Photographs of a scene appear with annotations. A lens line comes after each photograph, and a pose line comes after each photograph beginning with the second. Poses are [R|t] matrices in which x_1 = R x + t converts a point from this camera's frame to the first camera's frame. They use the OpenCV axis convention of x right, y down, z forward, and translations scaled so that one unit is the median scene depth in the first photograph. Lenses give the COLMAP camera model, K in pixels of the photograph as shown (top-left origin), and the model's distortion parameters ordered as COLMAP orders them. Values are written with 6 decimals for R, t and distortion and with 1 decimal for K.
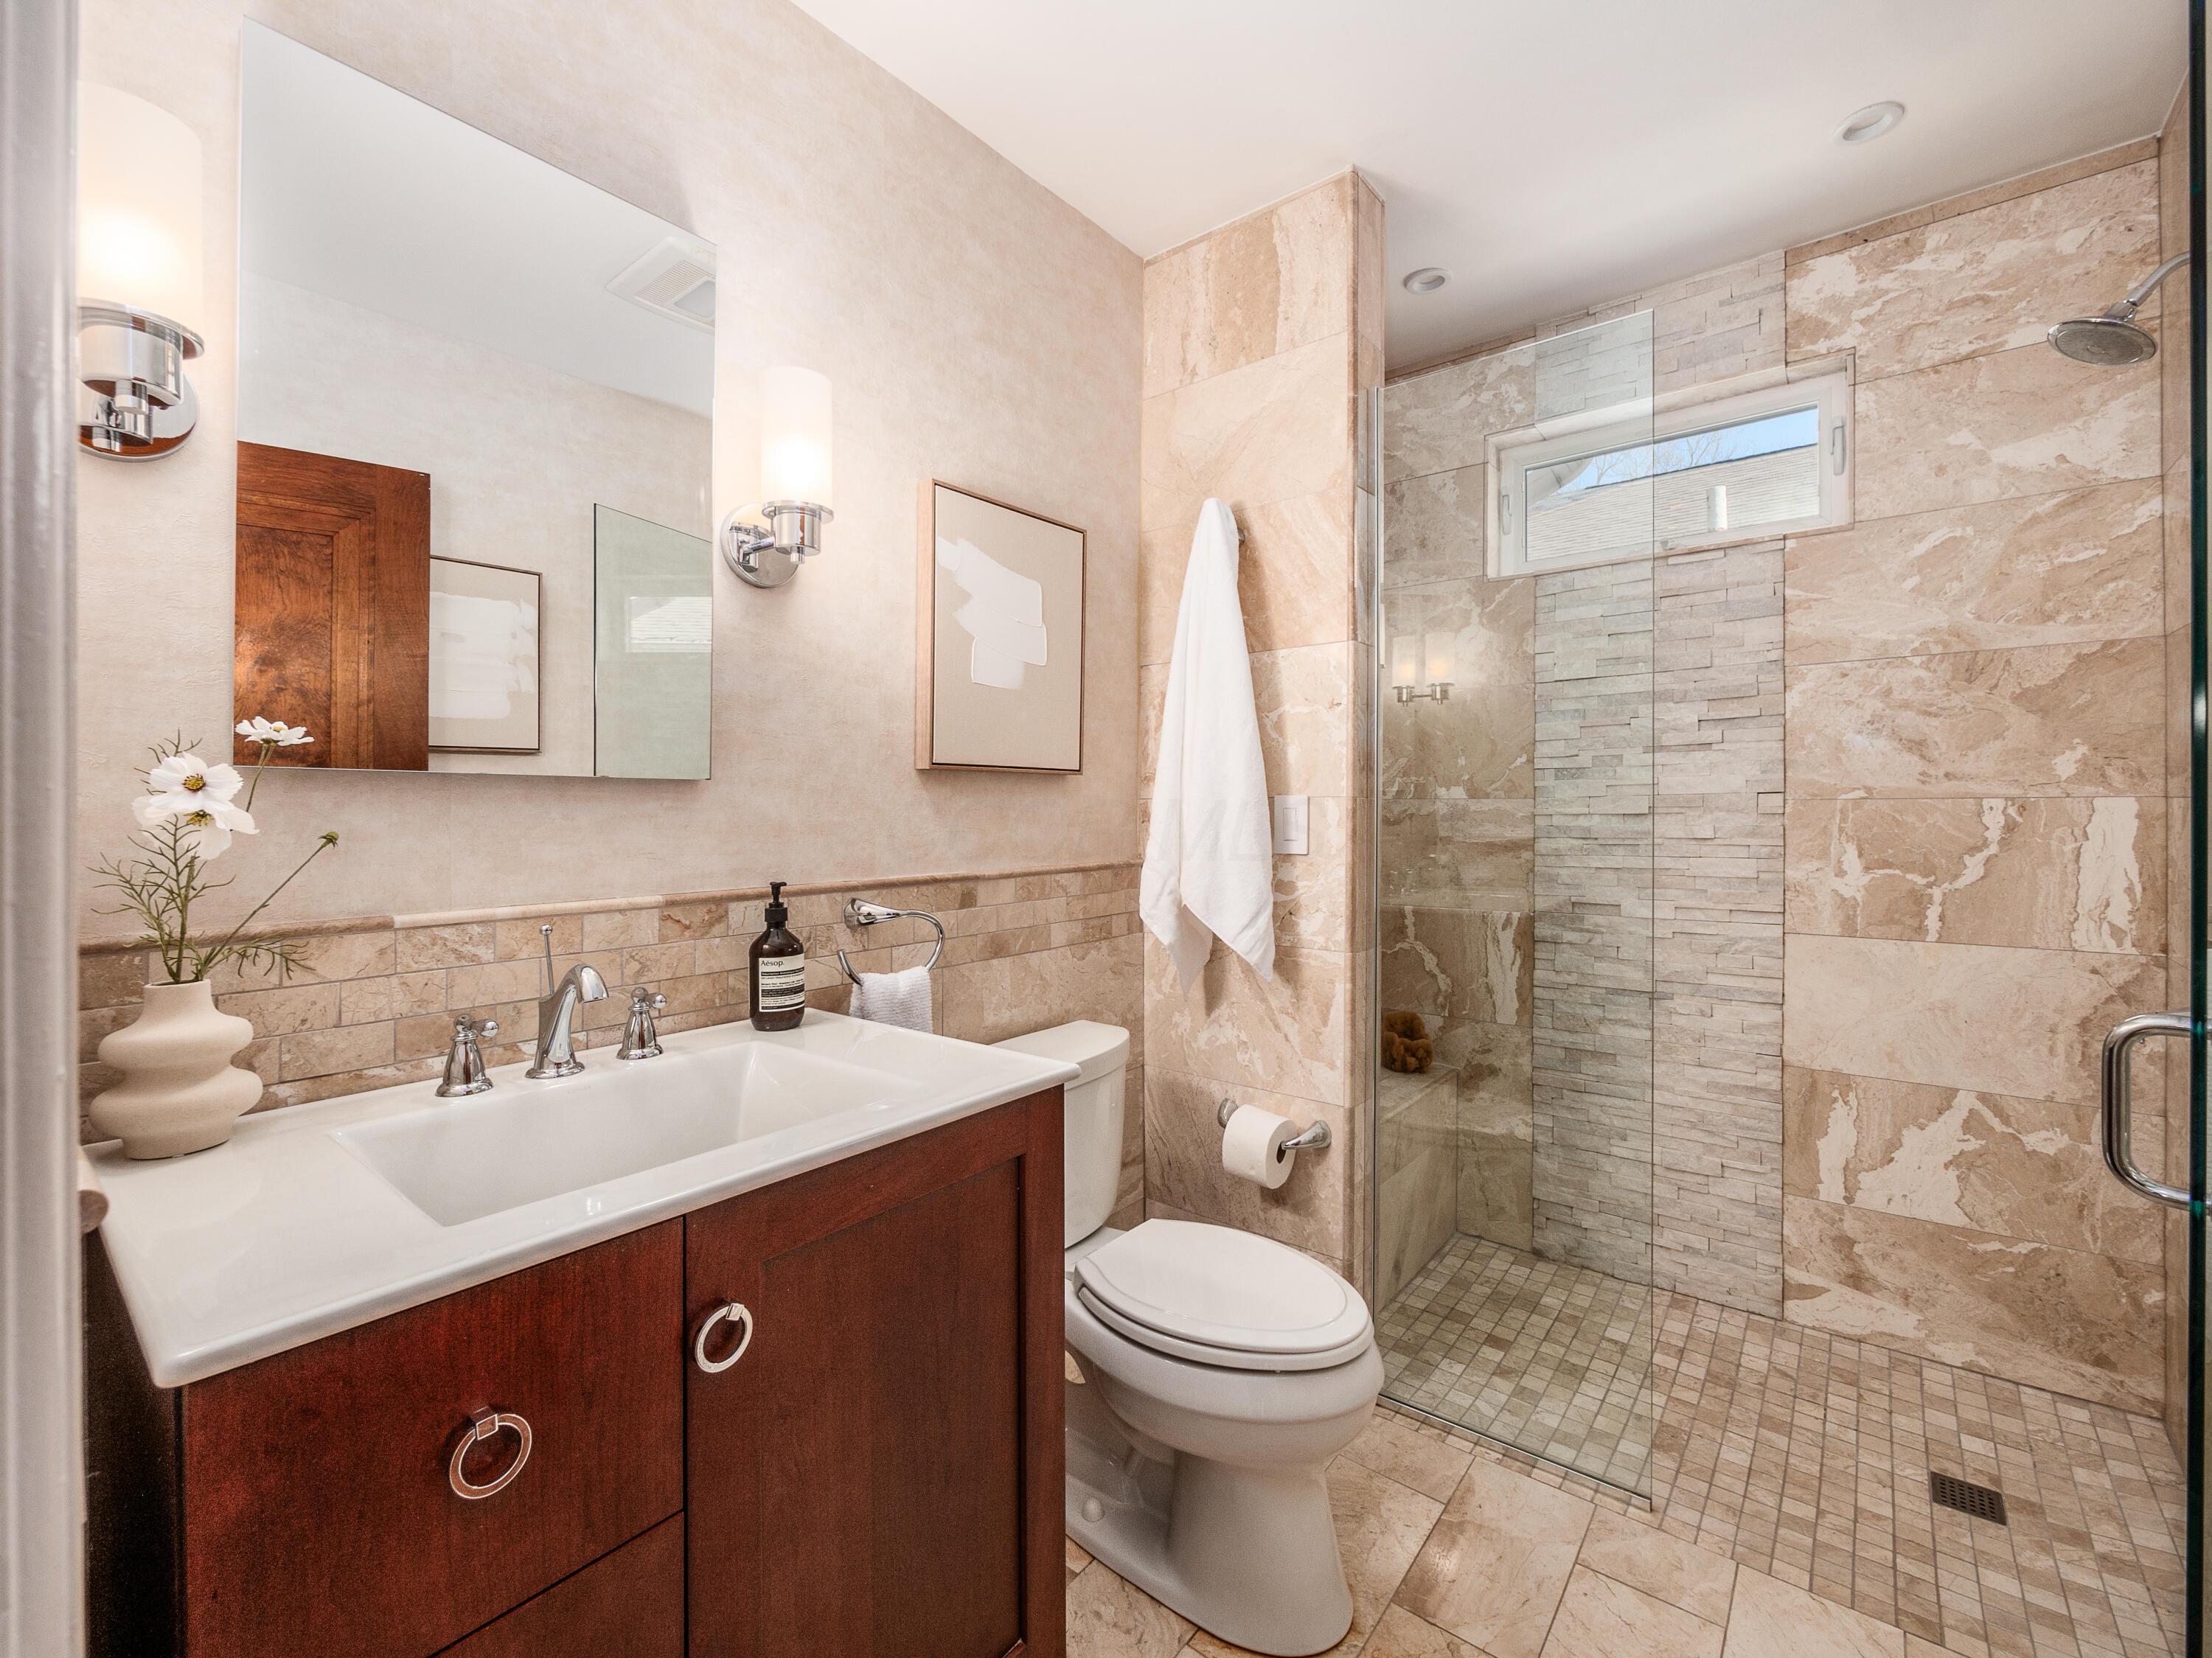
lens RADIAL K [[945.2, 0, 1110.6], [0, 945.2, 809.1], [0, 0, 1]] dist [-0.002012, -0.000449]
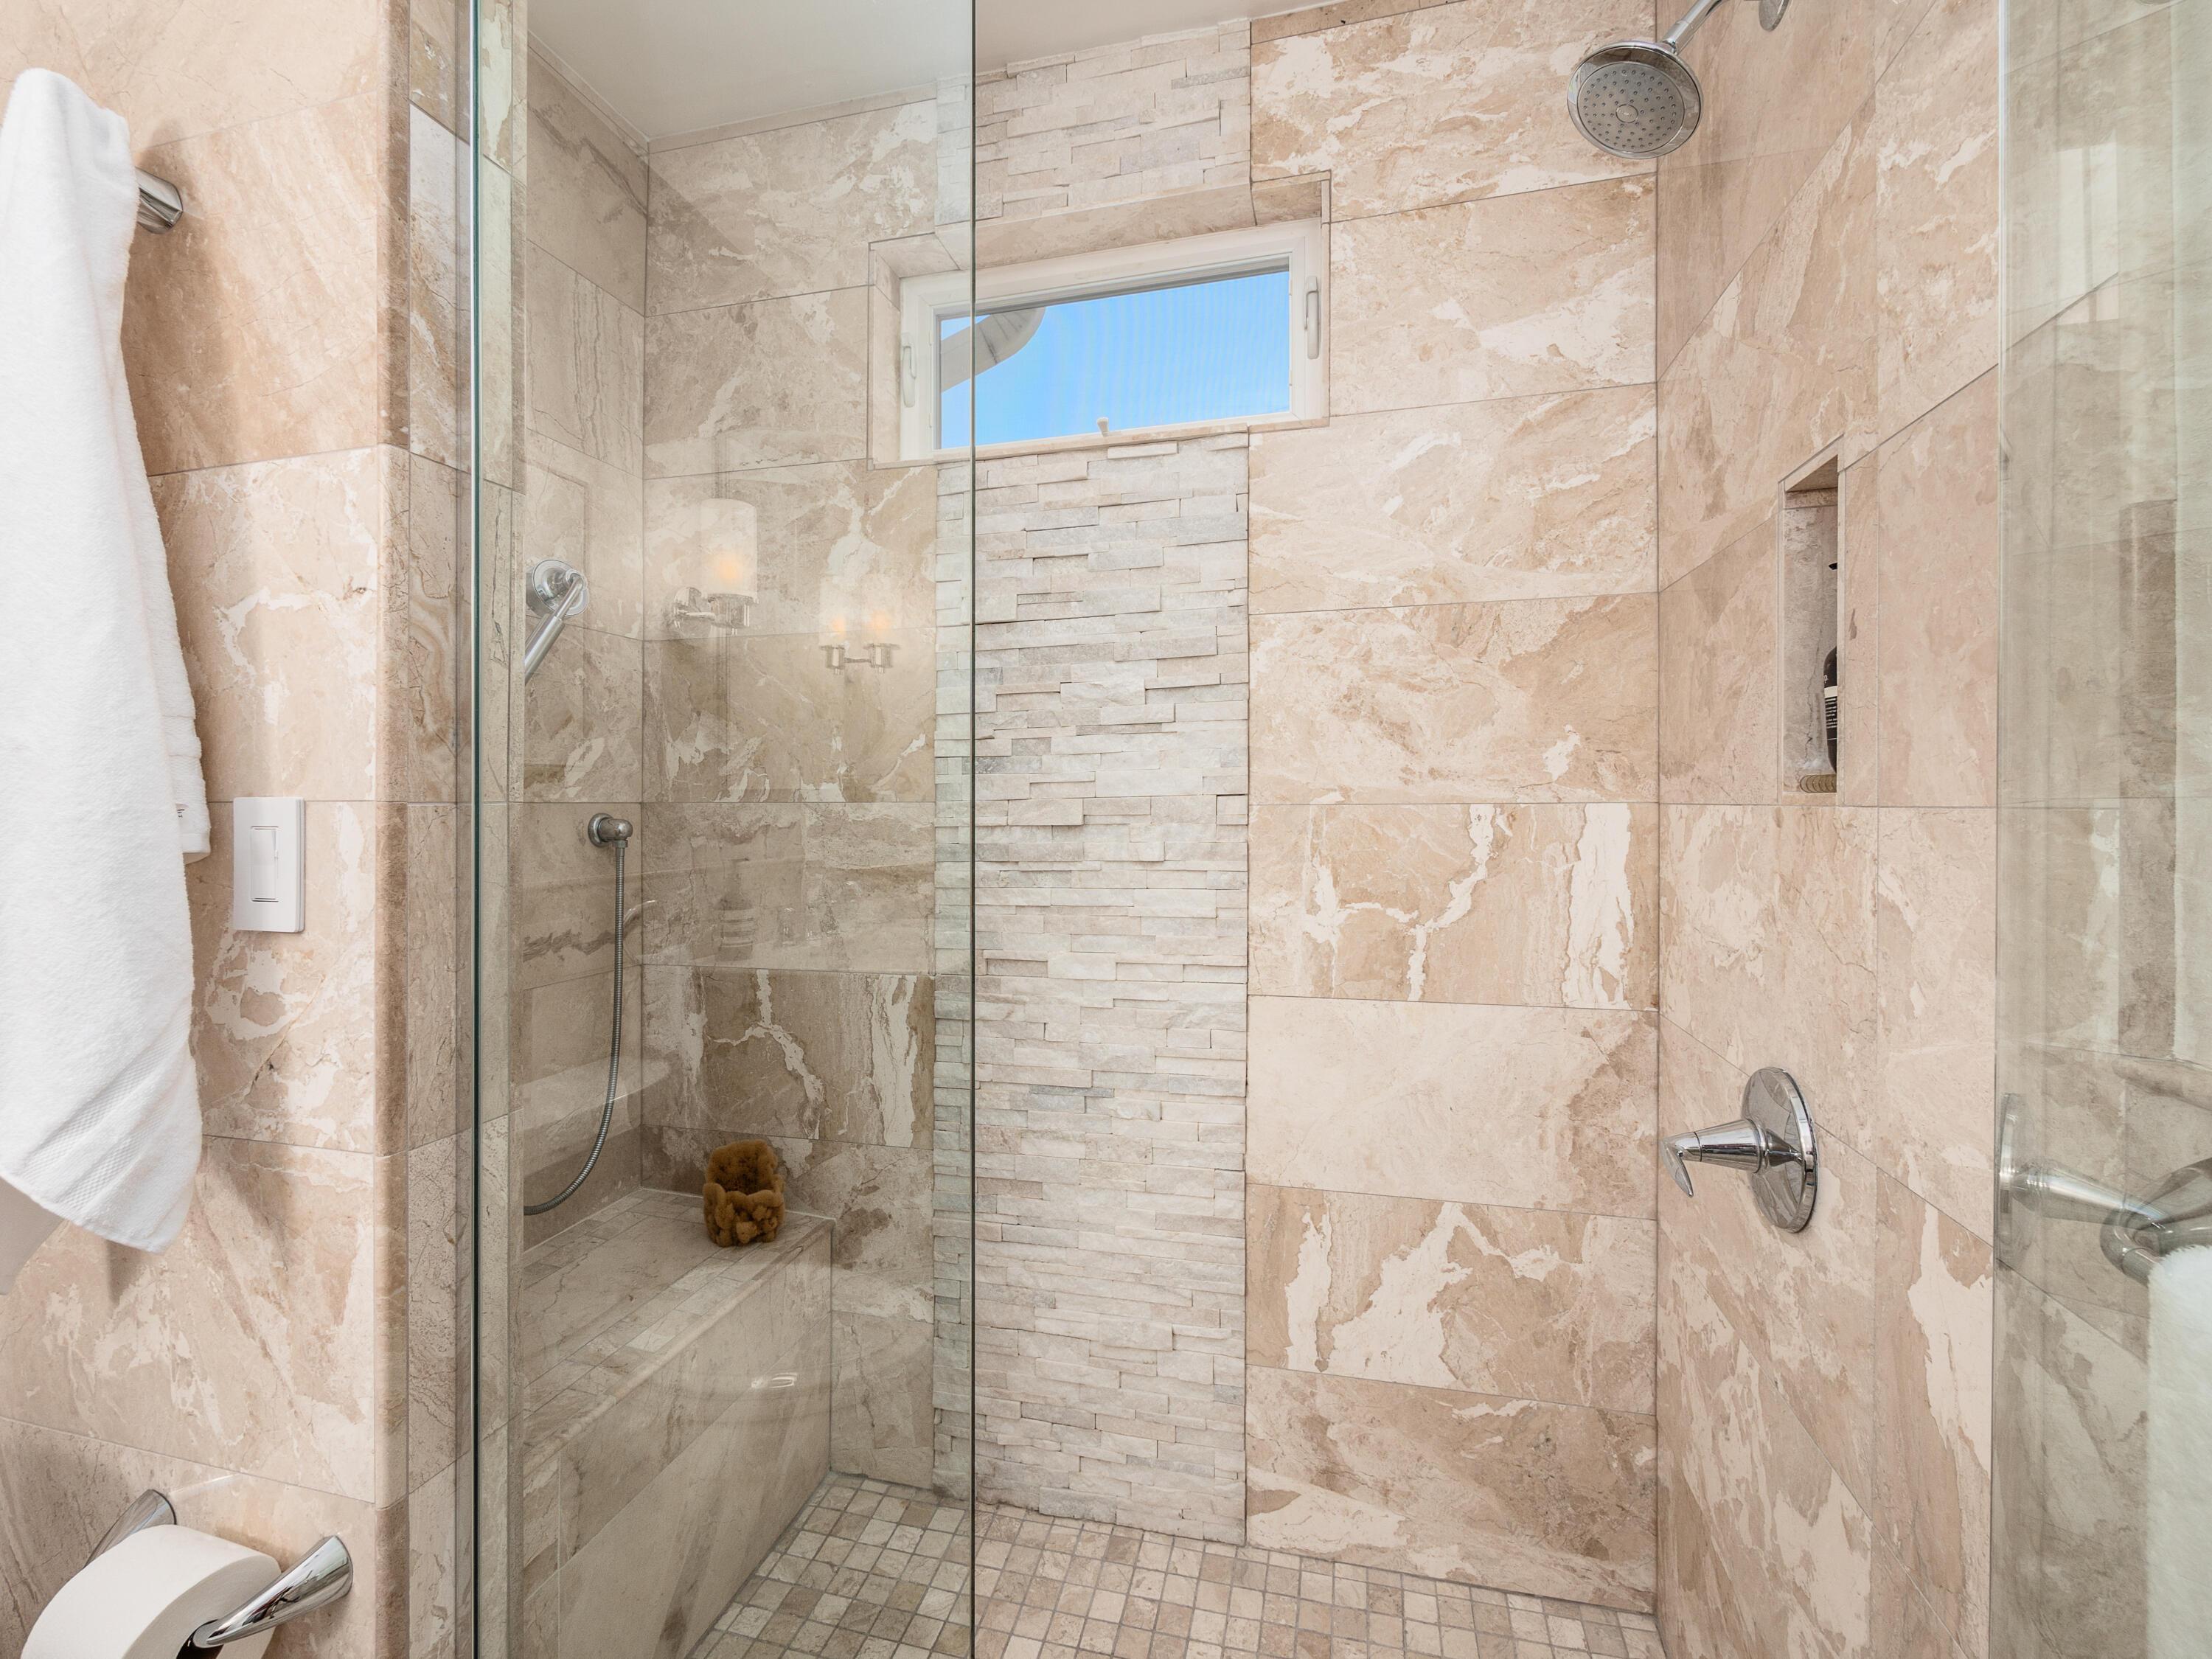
lens RADIAL K [[945.3, 0, 1107.5], [0, 945.3, 819.0], [0, 0, 1]] dist [-0.002012, -0.000449]
pose [[0.912865, -0.005992, 0.408217, 0.350413], [0.001385, 0.999932, 0.011581, -0.008382], [-0.408258, -0.010006, 0.912812, 0.424261]]
